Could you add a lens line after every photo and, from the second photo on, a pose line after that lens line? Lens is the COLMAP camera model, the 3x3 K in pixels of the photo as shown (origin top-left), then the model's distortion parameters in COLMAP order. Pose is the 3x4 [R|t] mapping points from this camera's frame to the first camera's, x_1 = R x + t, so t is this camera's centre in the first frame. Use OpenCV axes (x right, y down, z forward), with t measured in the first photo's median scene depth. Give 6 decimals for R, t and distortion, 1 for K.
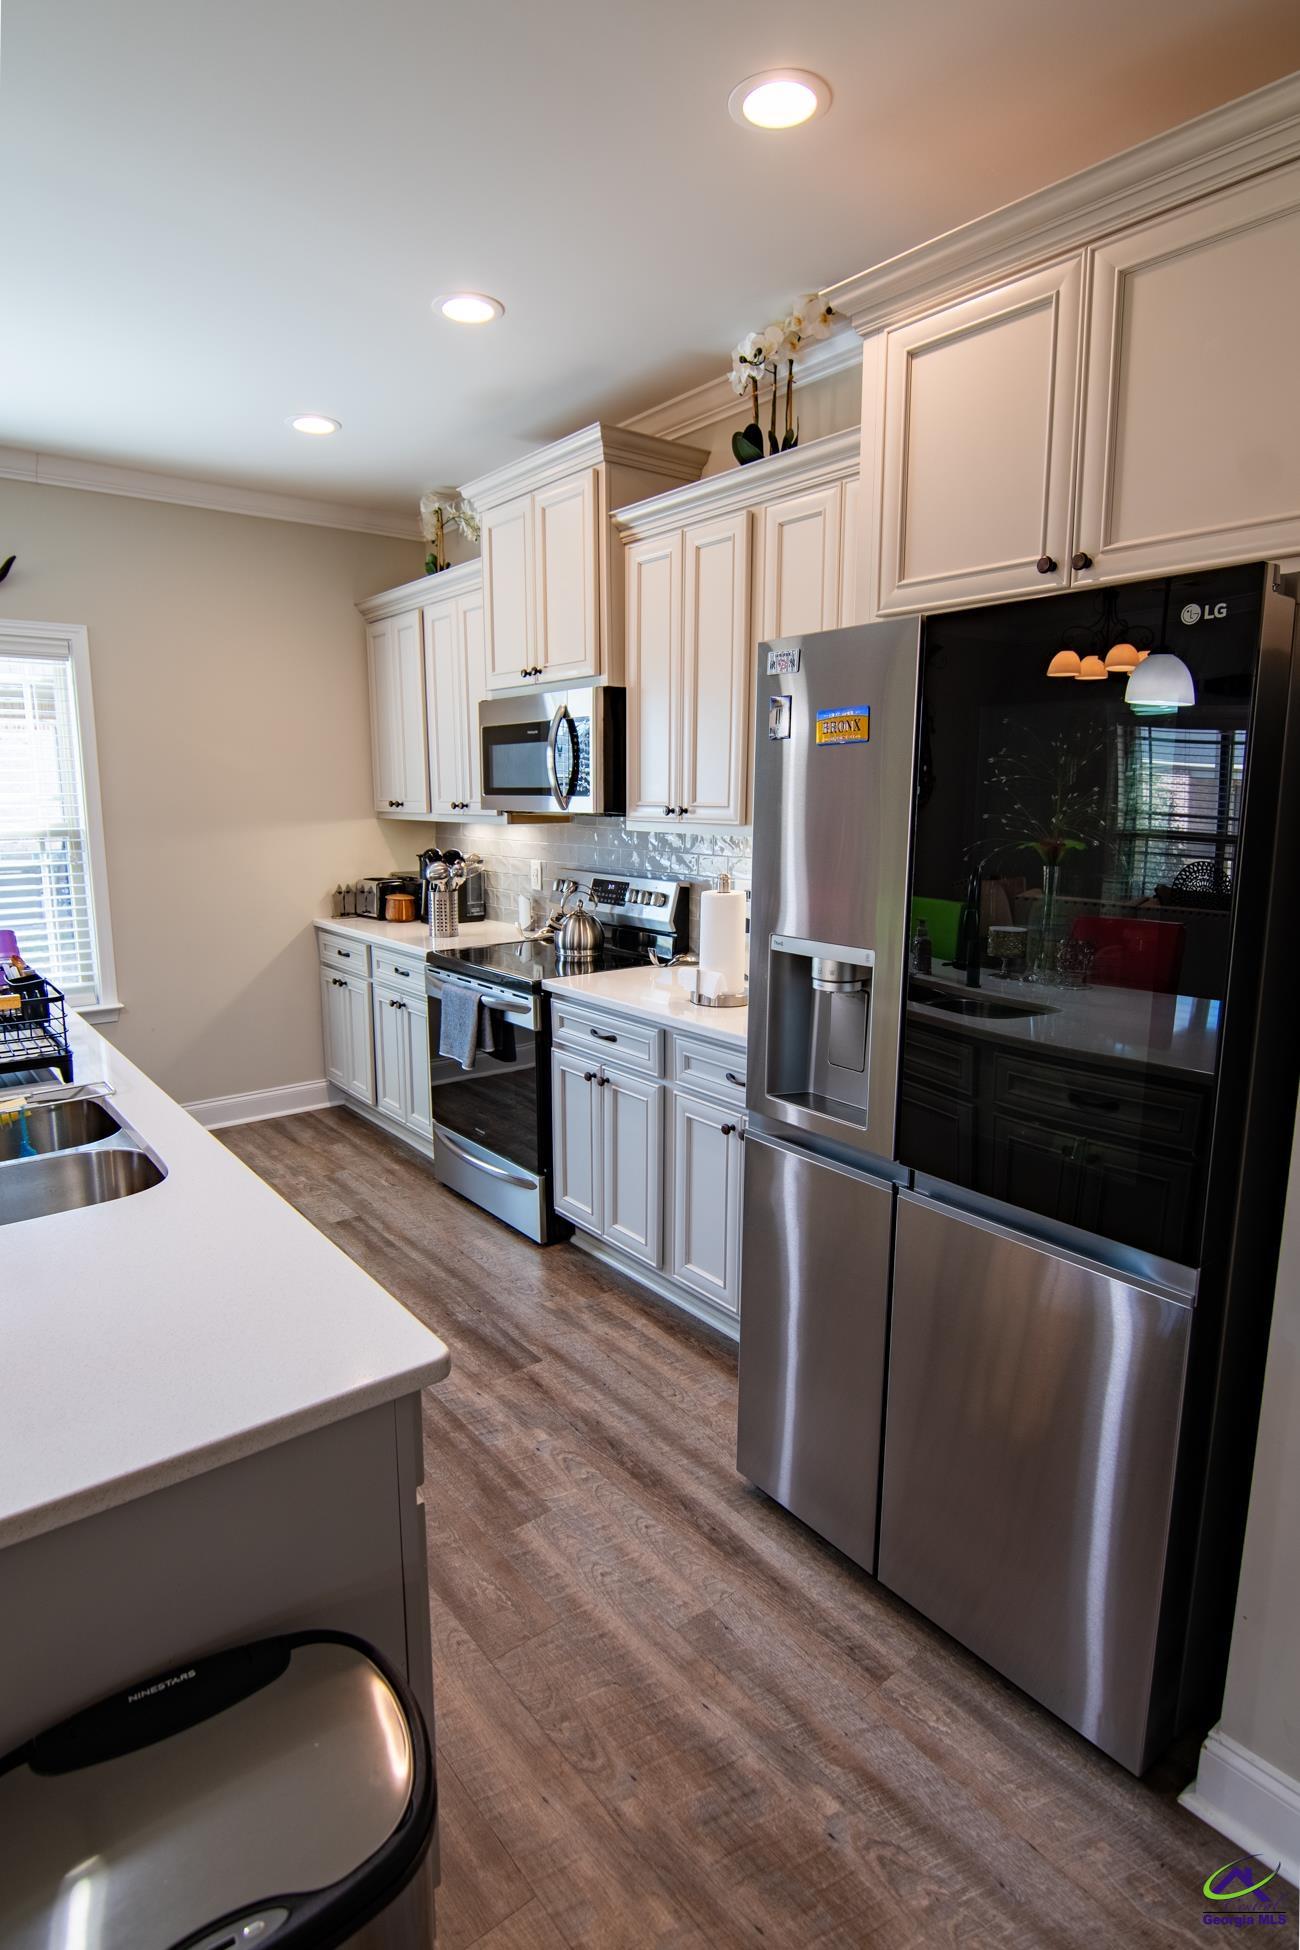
lens RADIAL K [[1041.7, 0, 652.0], [0, 1041.7, 975.1], [0, 0, 1]] dist [-0.017139, -0.003921]
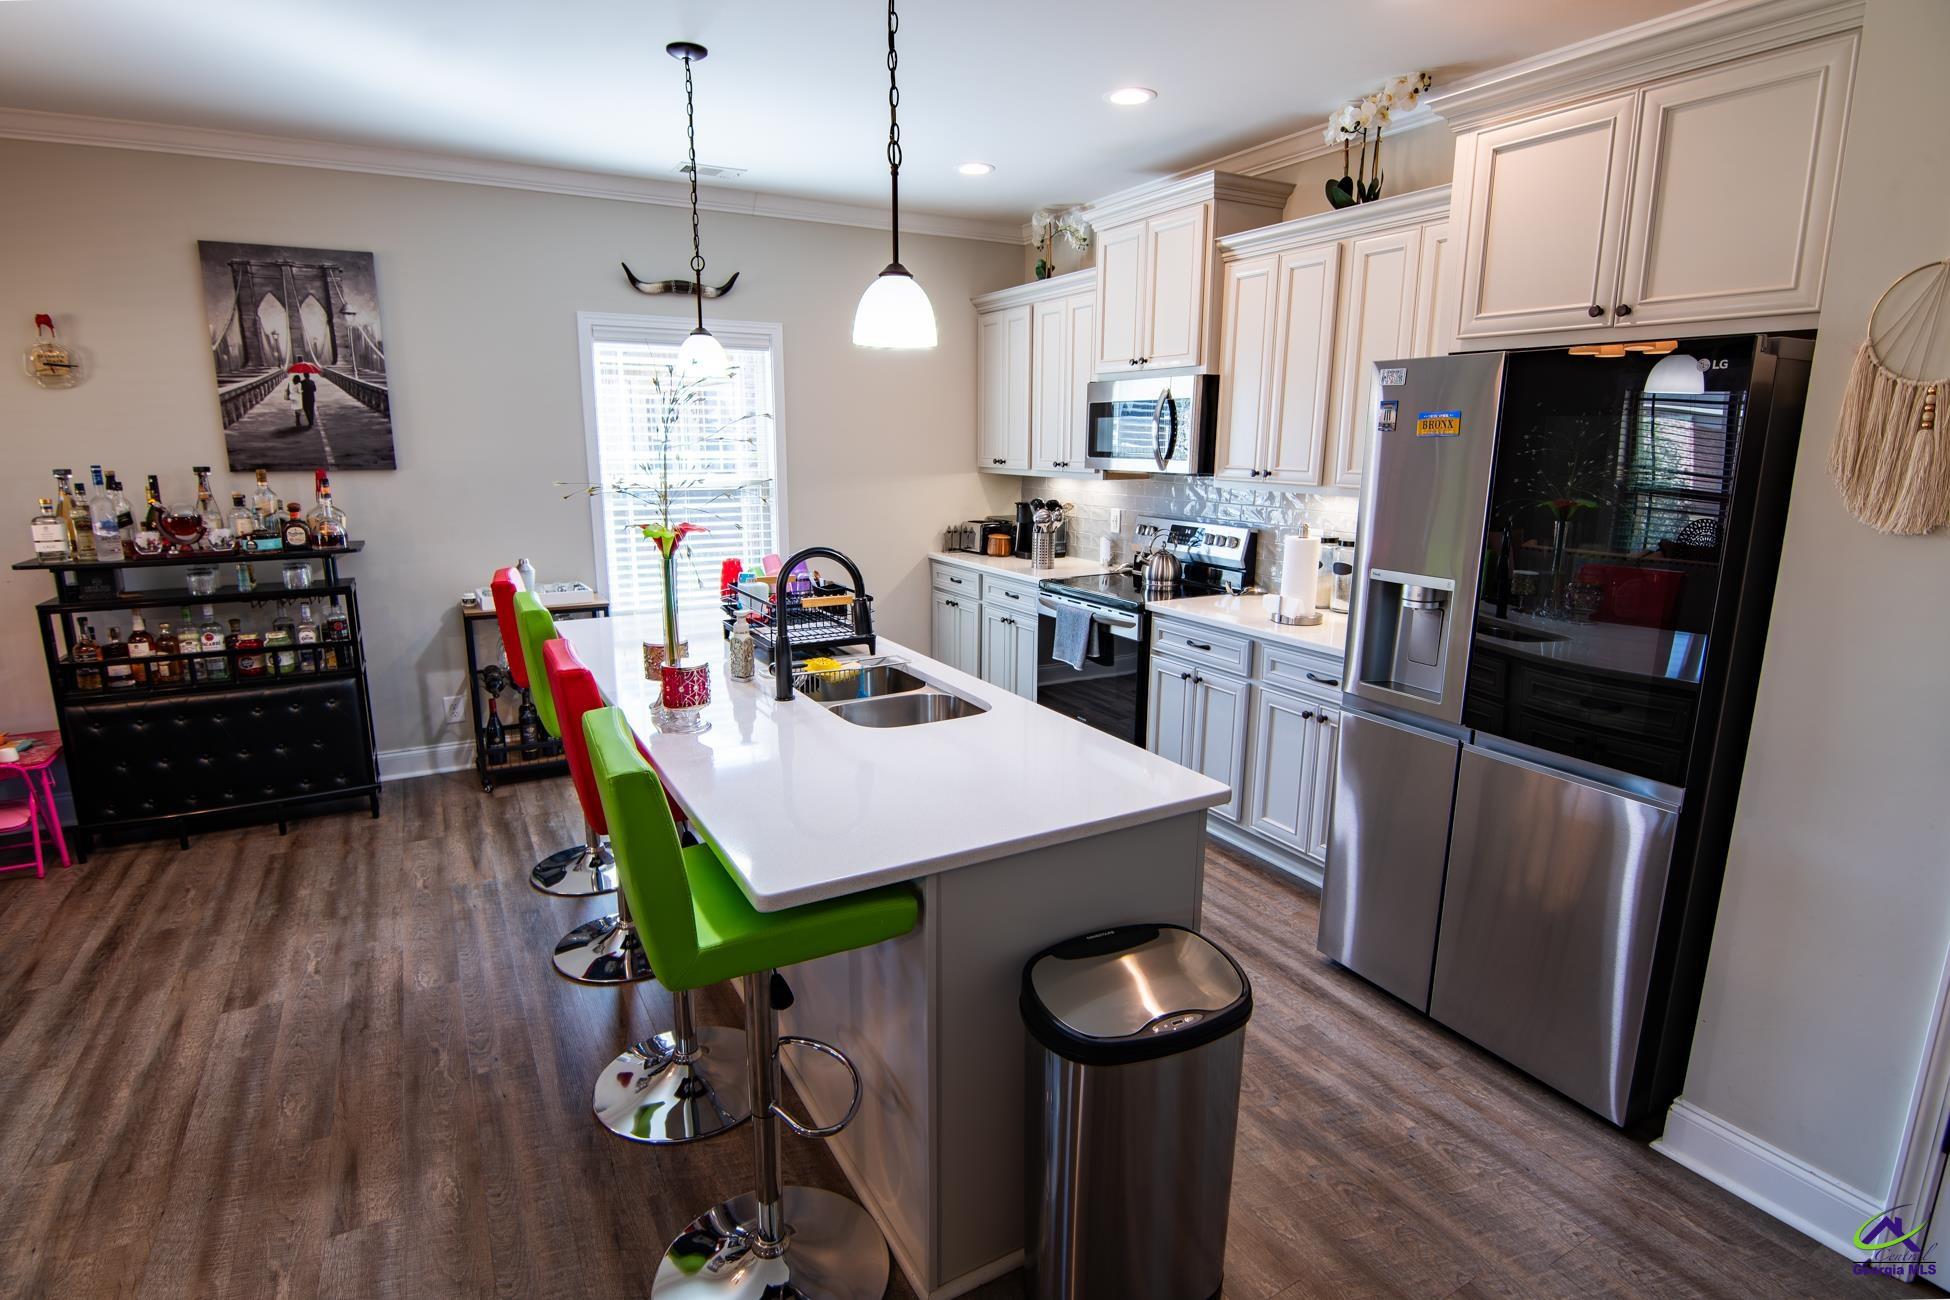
lens RADIAL K [[985.3, 0, 969.2], [0, 985.3, 651.6], [0, 0, 1]] dist [-0.017766, -0.003702]
pose [[0.987393, 0.037372, -0.153810, -0.160278], [-0.031543, 0.998695, 0.040164, 0.028971], [0.155110, -0.034806, 0.987284, -0.307349]]
